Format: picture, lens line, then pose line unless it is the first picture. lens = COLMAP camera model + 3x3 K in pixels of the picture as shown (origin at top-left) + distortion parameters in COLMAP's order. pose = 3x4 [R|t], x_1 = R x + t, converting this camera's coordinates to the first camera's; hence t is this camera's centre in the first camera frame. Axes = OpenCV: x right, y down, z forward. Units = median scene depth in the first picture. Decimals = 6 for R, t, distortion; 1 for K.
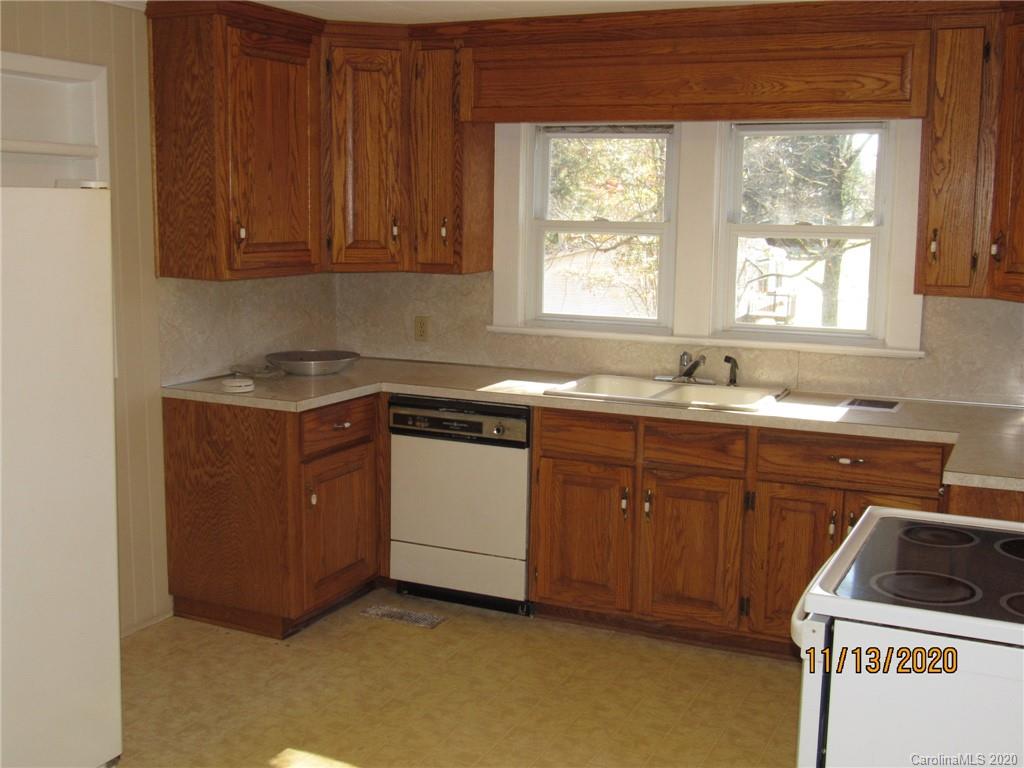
lens RADIAL K [[1187.2, 0, 517.2], [0, 1187.2, 382.0], [0, 0, 1]] dist [-0.033088, 0.000000]
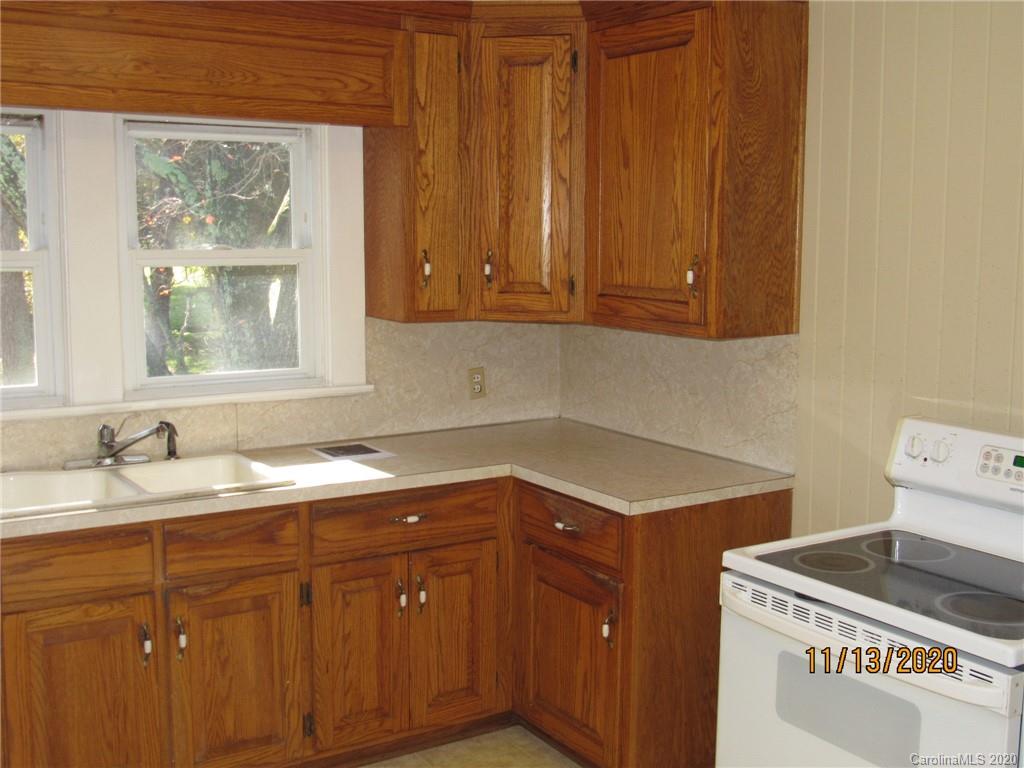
lens RADIAL K [[1187.2, 0, 513.5], [0, 1187.2, 382.9], [0, 0, 1]] dist [-0.033088, 0.000000]
pose [[0.537659, -0.116169, 0.835121, -0.369292], [0.127331, 0.990291, 0.055777, -0.066113], [-0.833492, 0.076348, 0.547231, 0.422446]]
